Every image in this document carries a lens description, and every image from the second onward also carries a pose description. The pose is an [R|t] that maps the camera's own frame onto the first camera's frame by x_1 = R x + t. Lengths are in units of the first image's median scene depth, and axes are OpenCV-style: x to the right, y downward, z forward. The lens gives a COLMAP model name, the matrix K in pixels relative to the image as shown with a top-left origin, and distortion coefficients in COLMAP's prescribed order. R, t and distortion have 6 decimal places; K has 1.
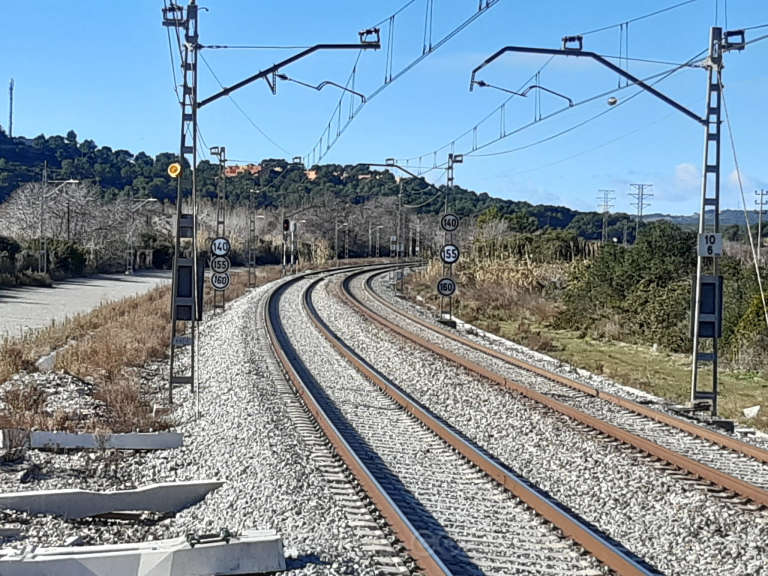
lens RADIAL K [[609.1, 0, 381.3], [0, 609.1, 274.4], [0, 0, 1]] dist [0.091651, -0.157466]
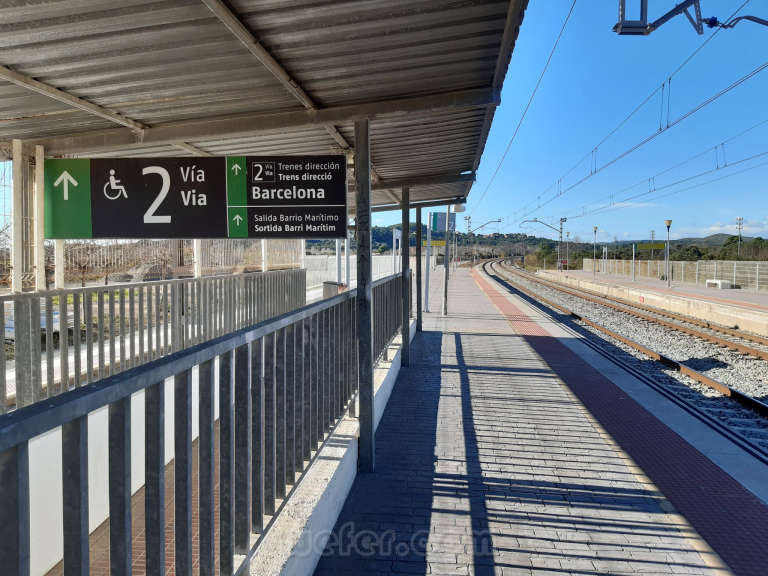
lens RADIAL K [[609.1, 0, 381.3], [0, 609.1, 274.4], [0, 0, 1]] dist [0.091651, -0.157466]
pose [[0.857364, -0.006649, -0.514668, 1.218128], [-0.023991, 0.998314, -0.052862, 0.303138], [0.514152, 0.057669, 0.855758, -2.736491]]
